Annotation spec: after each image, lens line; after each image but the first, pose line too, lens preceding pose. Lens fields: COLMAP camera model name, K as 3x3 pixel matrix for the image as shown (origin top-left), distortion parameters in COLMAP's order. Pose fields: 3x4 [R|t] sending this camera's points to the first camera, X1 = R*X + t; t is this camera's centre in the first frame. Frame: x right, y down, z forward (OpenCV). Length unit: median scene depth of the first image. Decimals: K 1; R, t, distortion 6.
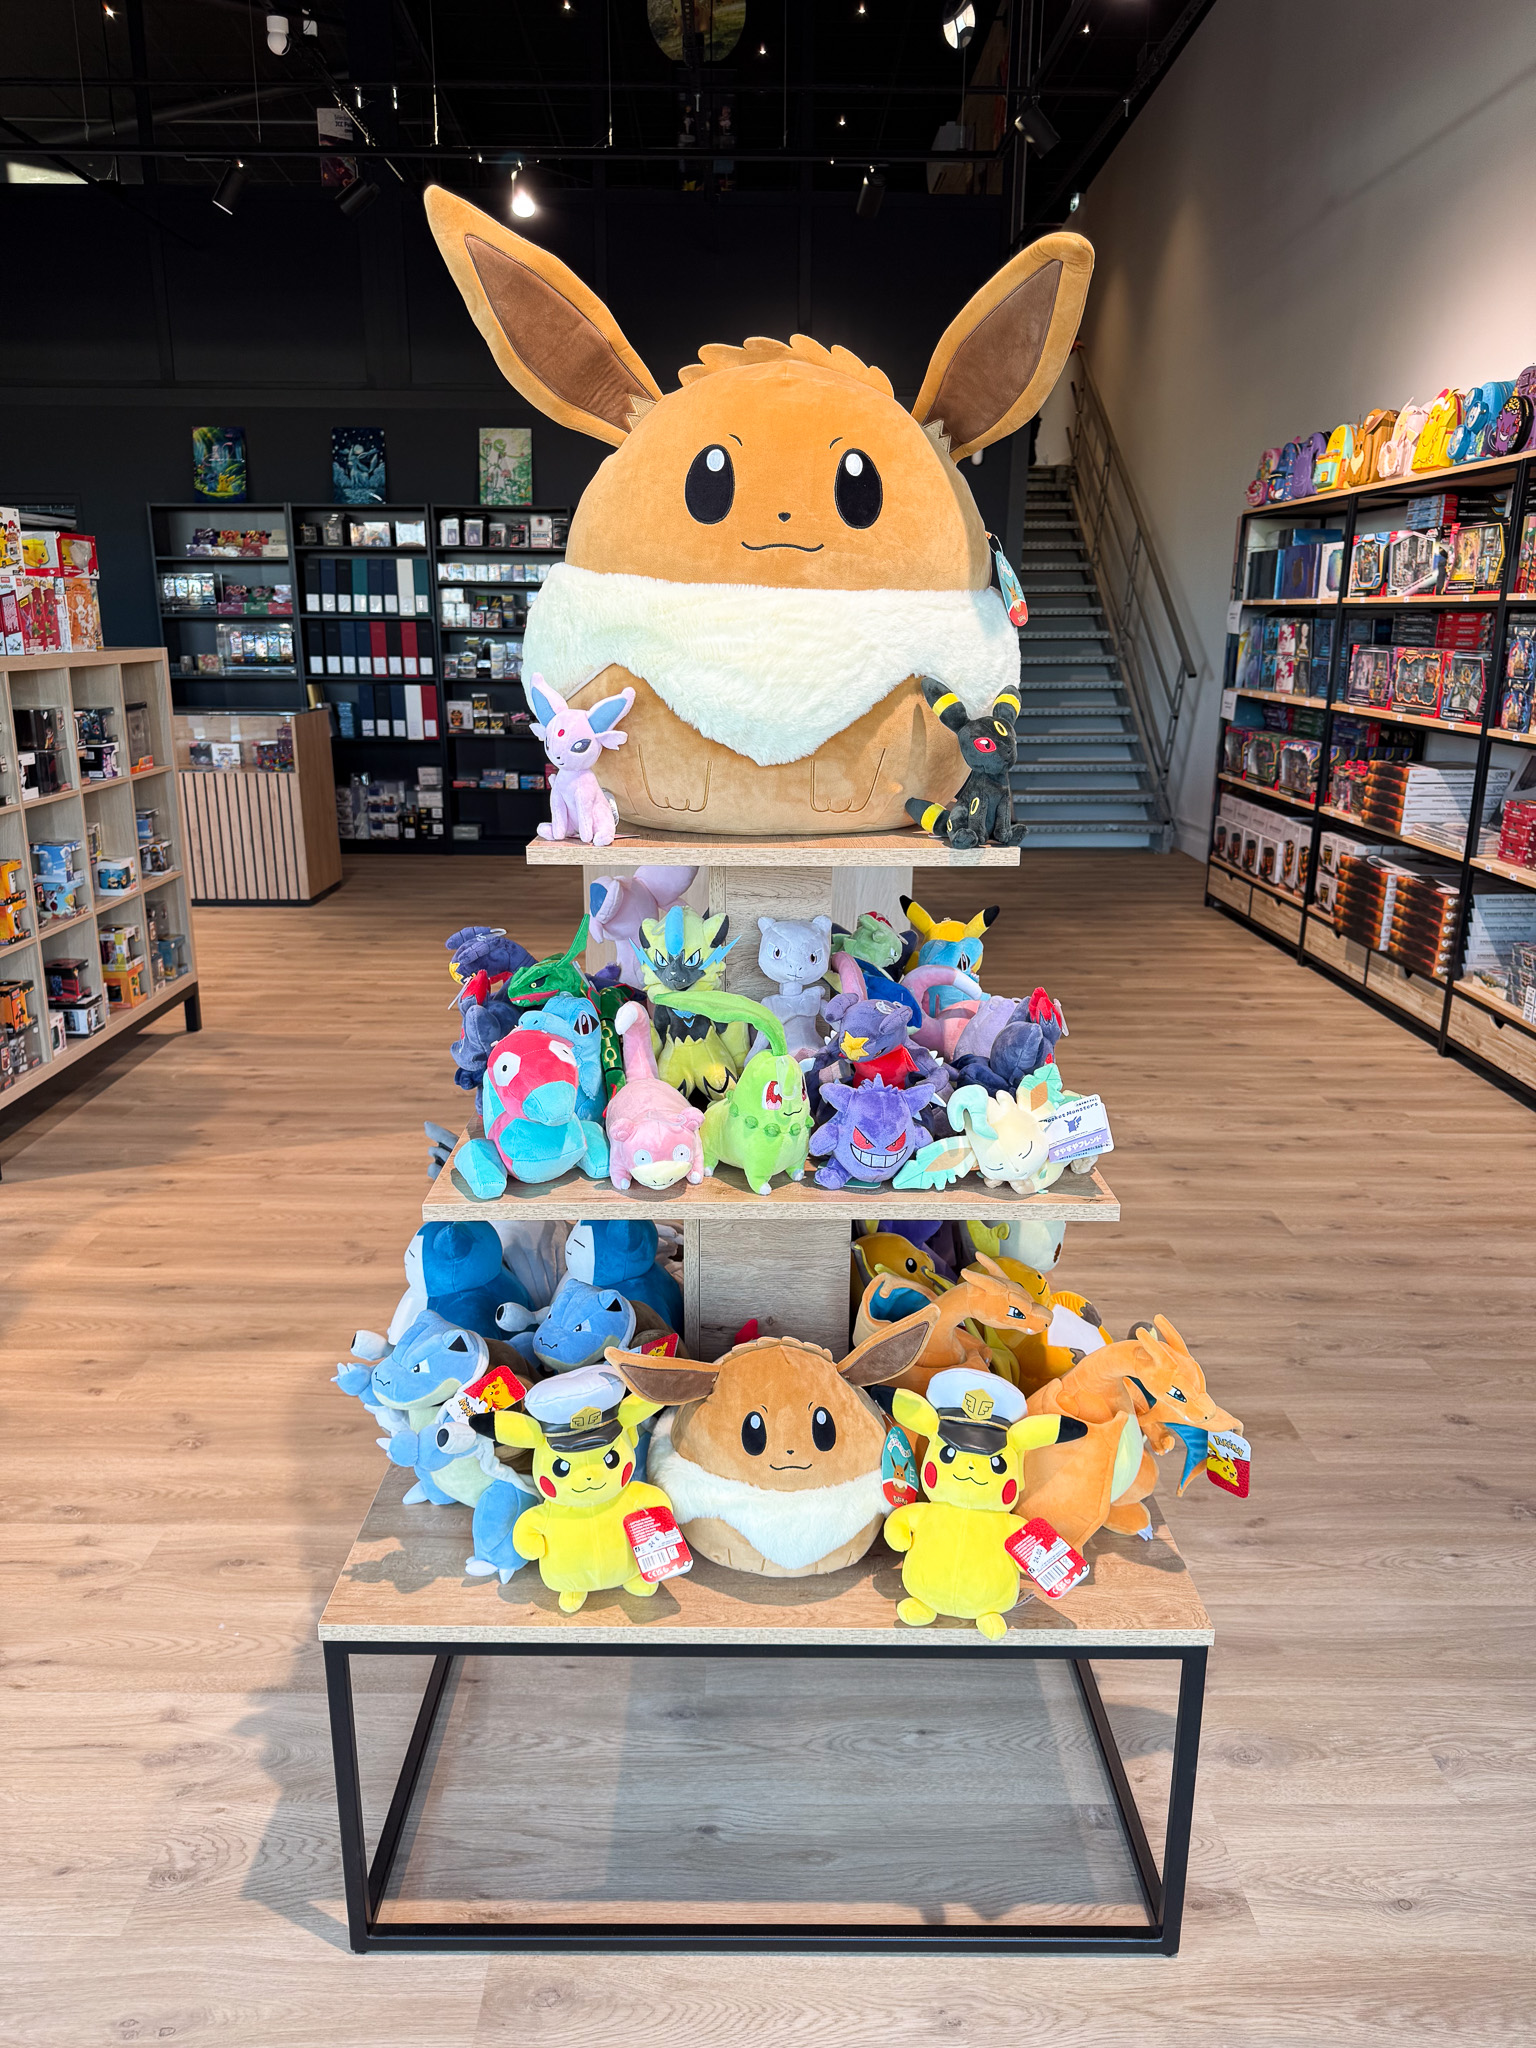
lens RADIAL K [[1427.8, 0, 769.2], [0, 1427.8, 1036.9], [0, 0, 1]] dist [0.042411, -0.066254]
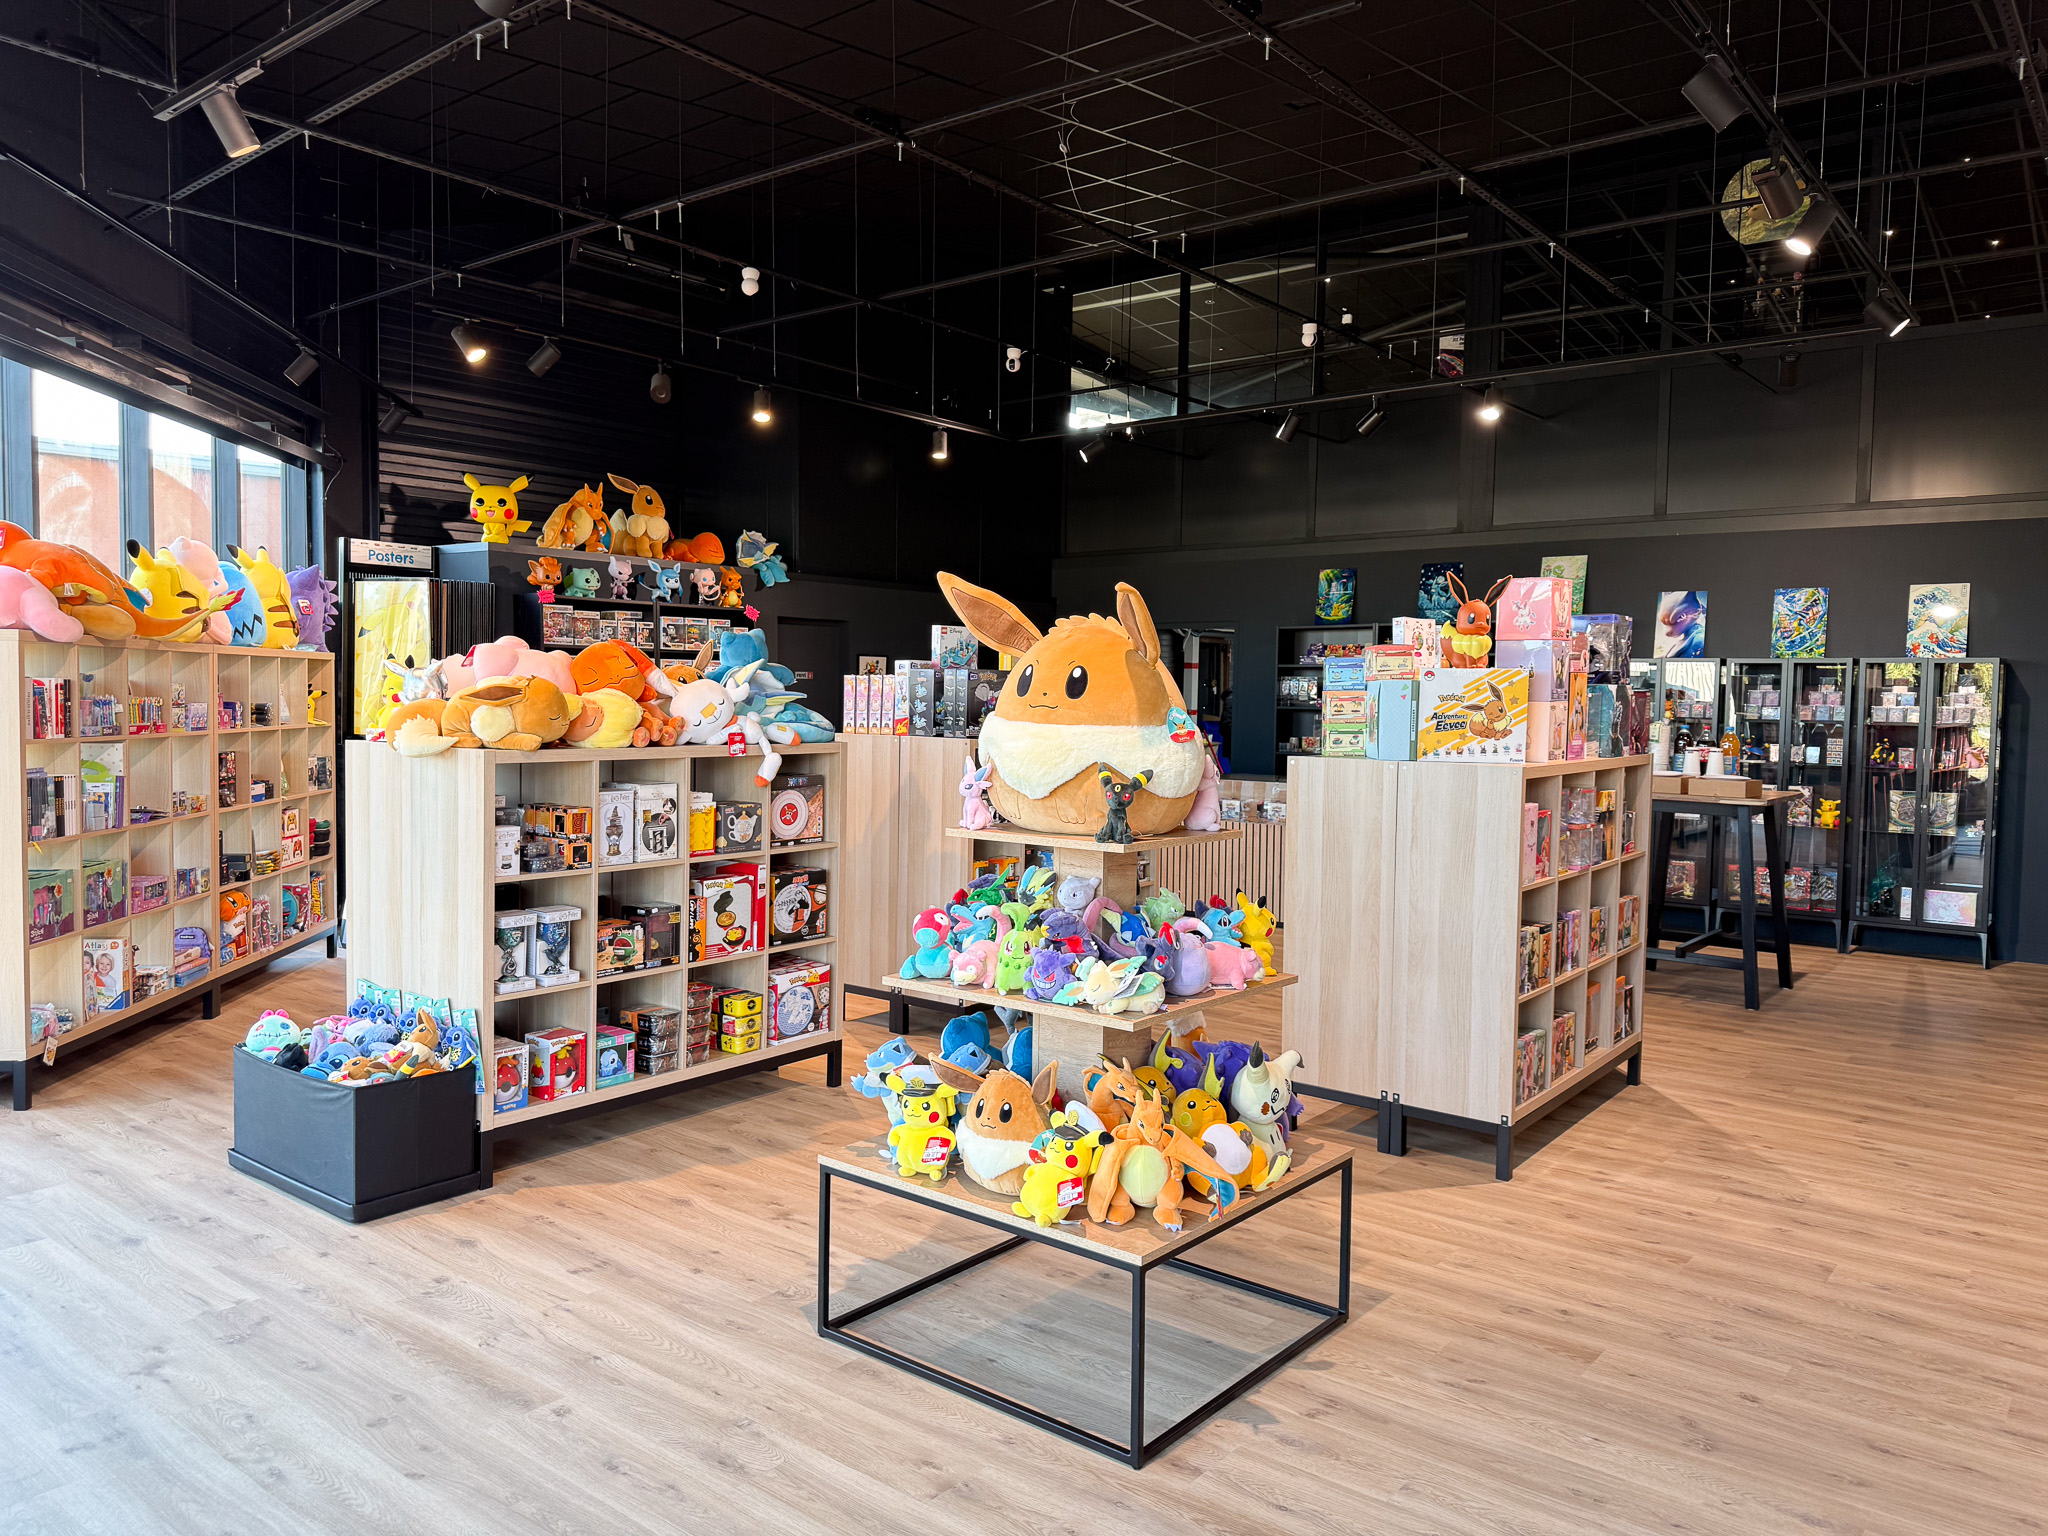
lens RADIAL K [[1473.0, 0, 1026.3], [0, 1473.0, 766.1], [0, 0, 1]] dist [-0.000862, -0.010389]
pose [[0.768843, 0.036042, -0.638421, 0.610372], [-0.185582, 0.968014, -0.168846, 0.062467], [0.611915, 0.248296, 0.750939, -0.308728]]
